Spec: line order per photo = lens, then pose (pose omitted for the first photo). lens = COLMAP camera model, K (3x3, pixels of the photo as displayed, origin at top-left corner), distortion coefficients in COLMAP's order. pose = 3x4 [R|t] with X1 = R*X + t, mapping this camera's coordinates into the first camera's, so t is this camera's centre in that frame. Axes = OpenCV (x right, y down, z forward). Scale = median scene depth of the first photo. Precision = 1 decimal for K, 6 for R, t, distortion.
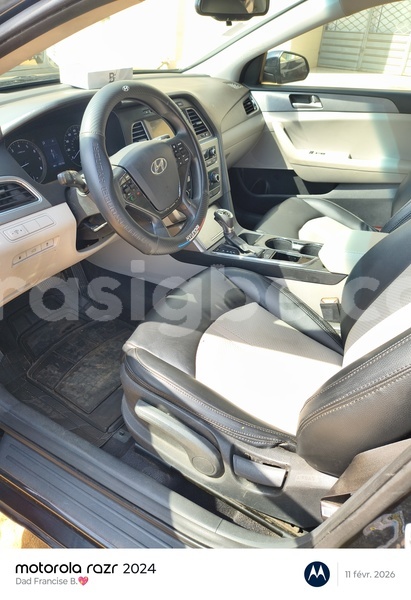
lens RADIAL K [[418.6, 0, 204.6], [0, 418.6, 299.4], [0, 0, 1]] dist [-0.022440, 0.000592]
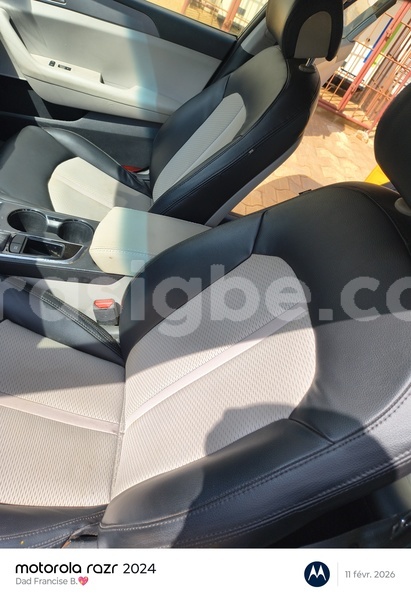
lens RADIAL K [[418.6, 0, 204.7], [0, 418.6, 301.0], [0, 0, 1]] dist [-0.022440, 0.000592]
pose [[0.816014, -0.138637, 0.561160, -0.000629], [-0.015879, 0.965069, 0.261515, -0.150392], [-0.577814, -0.222311, 0.785308, 0.163621]]
